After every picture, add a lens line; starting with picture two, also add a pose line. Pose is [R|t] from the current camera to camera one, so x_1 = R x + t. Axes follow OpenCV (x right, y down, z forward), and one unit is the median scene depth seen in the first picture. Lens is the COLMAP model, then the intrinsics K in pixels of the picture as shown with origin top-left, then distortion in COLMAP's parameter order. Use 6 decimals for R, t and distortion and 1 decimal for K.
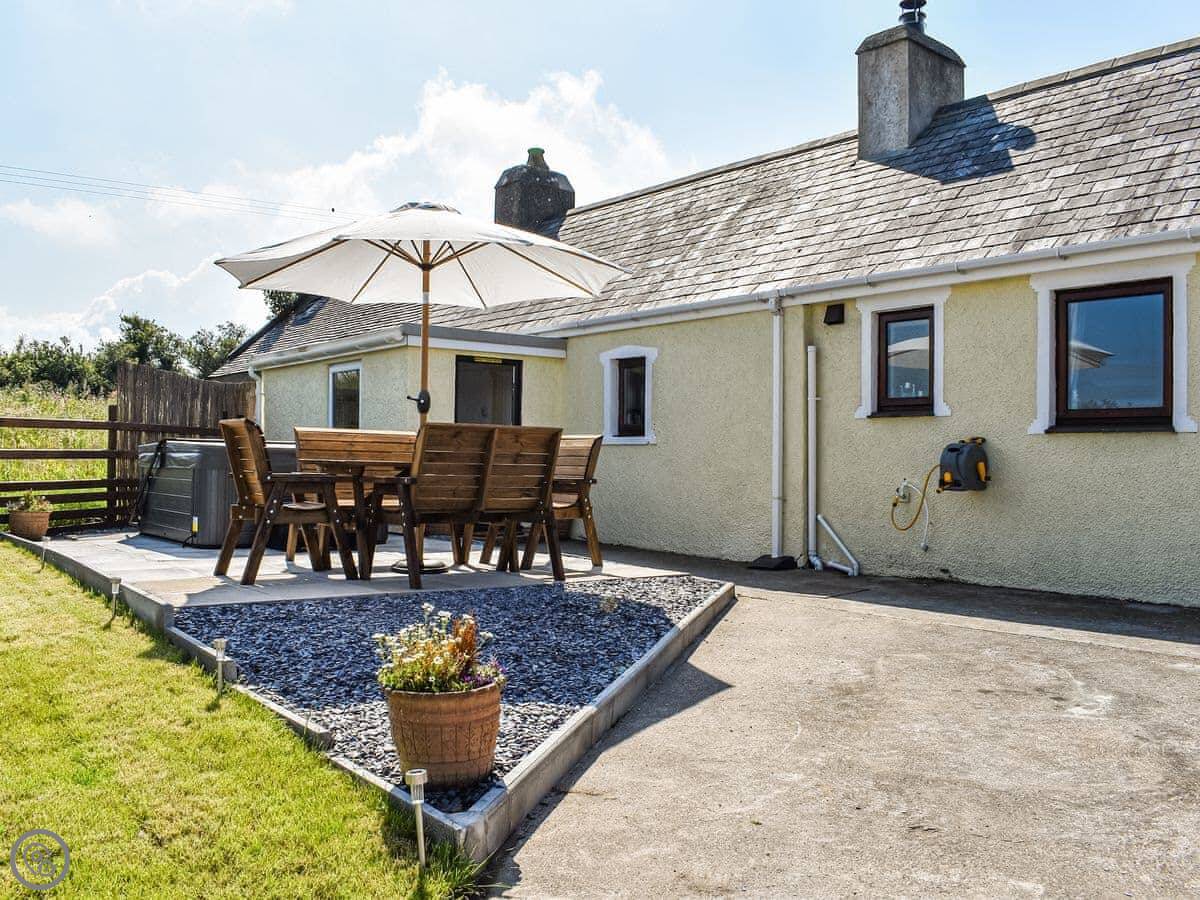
lens RADIAL K [[995.6, 0, 600.0], [0, 995.6, 450.0], [0, 0, 1]] dist [-0.086429, 0.009658]
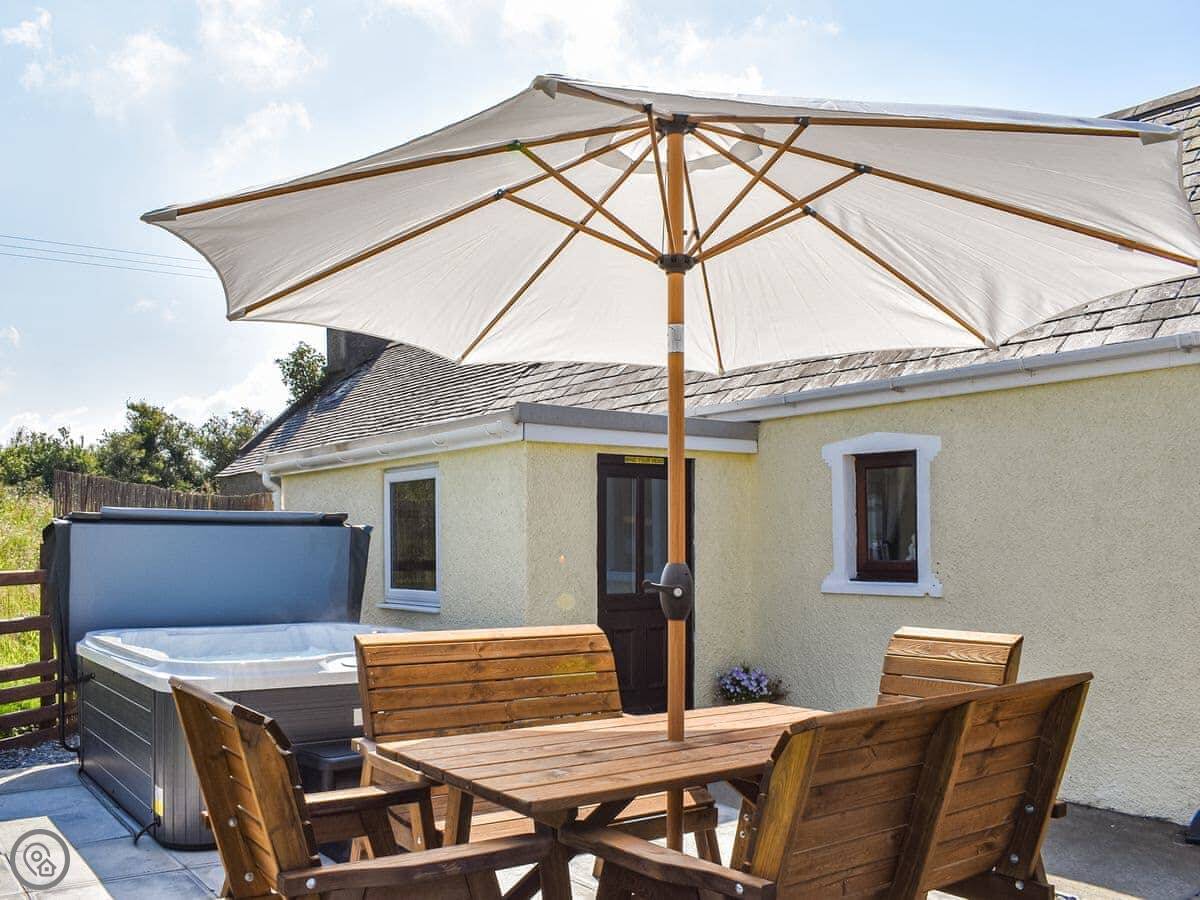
lens RADIAL K [[1046.1, 0, 569.3], [0, 1046.1, 494.2], [0, 0, 1]] dist [-0.080022, 0.005462]
pose [[0.998031, -0.018805, -0.059837, -0.122273], [0.016489, 0.999104, -0.038970, -0.045311], [0.060516, 0.037906, 0.997447, 0.353857]]
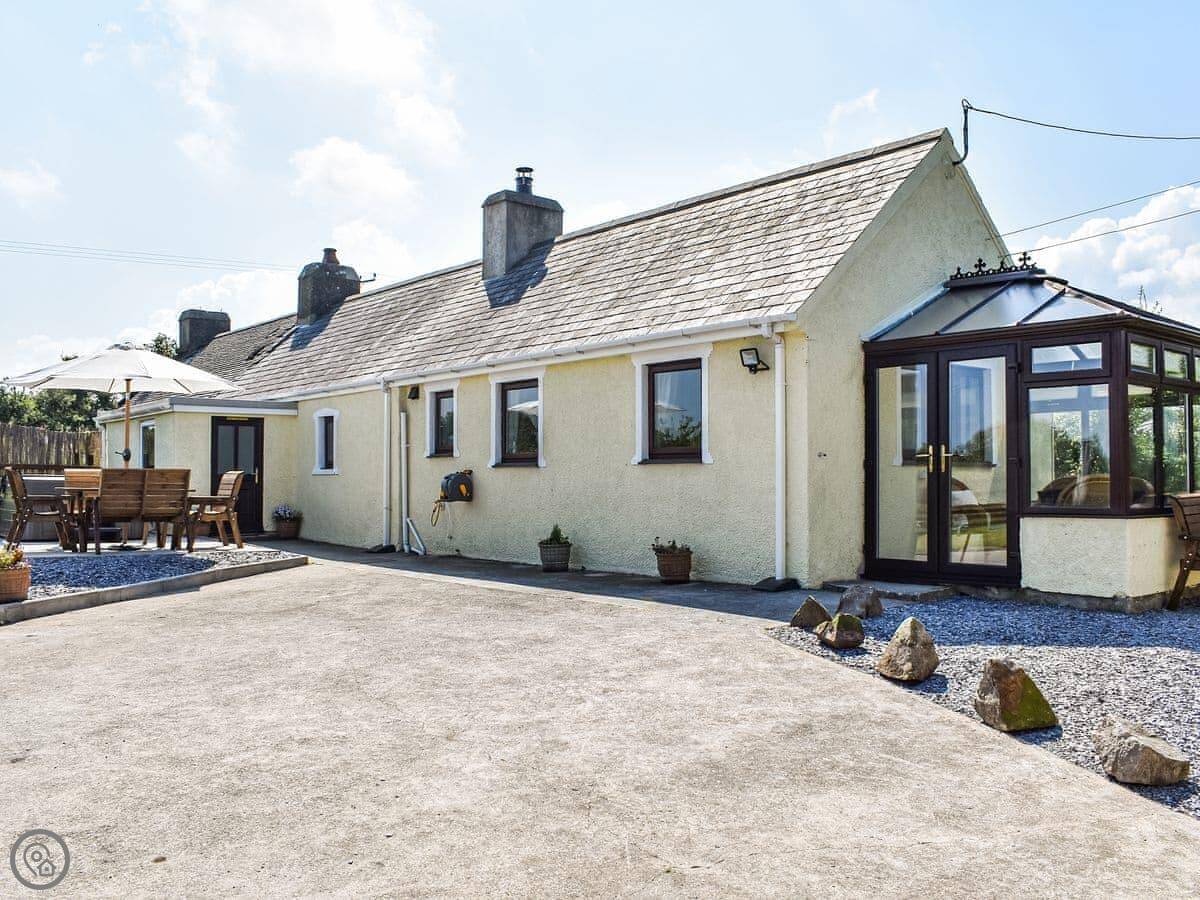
lens RADIAL K [[995.6, 0, 600.0], [0, 995.6, 450.0], [0, 0, 1]] dist [-0.086429, 0.009658]
pose [[0.999564, -0.012074, 0.026928, 0.396670], [0.012660, 0.999684, -0.021707, -0.004930], [-0.026658, 0.022038, 0.999402, -0.490062]]
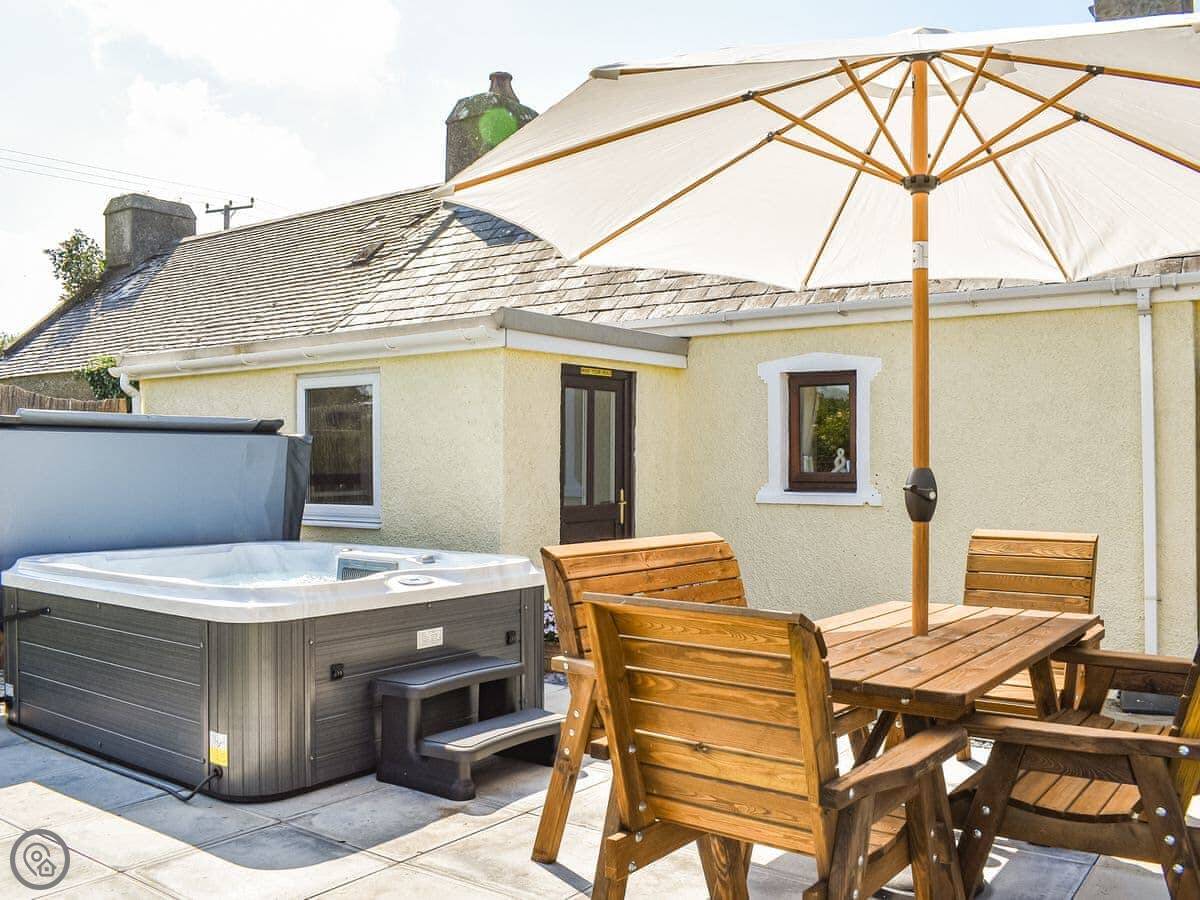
lens RADIAL K [[1042.2, 0, 661.2], [0, 1042.2, 450.0], [0, 0, 1]] dist [-0.104715, 0.008379]
pose [[0.960059, -0.010917, 0.279586, -0.258231], [0.010336, 0.999940, 0.003552, -0.044507], [-0.279608, -0.000520, 0.960114, 0.373834]]
